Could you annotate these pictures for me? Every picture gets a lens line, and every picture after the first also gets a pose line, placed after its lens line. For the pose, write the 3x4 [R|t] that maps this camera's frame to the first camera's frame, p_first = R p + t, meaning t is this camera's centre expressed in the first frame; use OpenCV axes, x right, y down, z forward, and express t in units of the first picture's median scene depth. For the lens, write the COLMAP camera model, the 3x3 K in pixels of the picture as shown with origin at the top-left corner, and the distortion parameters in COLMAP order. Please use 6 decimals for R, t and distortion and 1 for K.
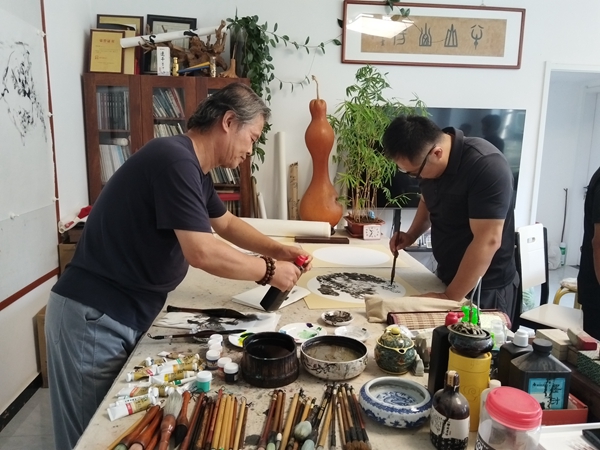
lens RADIAL K [[474.6, 0, 297.9], [0, 474.6, 221.1], [0, 0, 1]] dist [-0.014886, -0.000889]
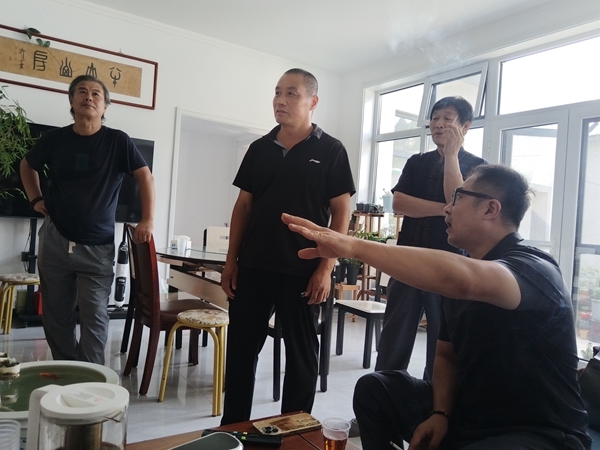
lens RADIAL K [[474.6, 0, 299.1], [0, 474.6, 224.1], [0, 0, 1]] dist [-0.014886, -0.000889]
pose [[0.876715, 0.042988, 0.479085, 0.260266], [0.020272, 0.991811, -0.126092, 0.149495], [-0.480583, 0.120258, 0.868664, -0.229801]]
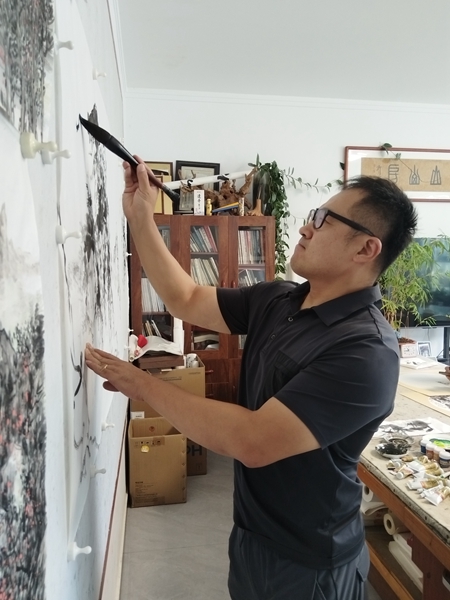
lens RADIAL K [[474.6, 0, 228.7], [0, 474.6, 295.5], [0, 0, 1]] dist [-0.014886, -0.000889]
pose [[0.998078, -0.025054, 0.056675, -0.275958], [0.030320, 0.995106, -0.094050, -0.013387], [-0.054041, 0.095588, 0.993953, -0.087531]]
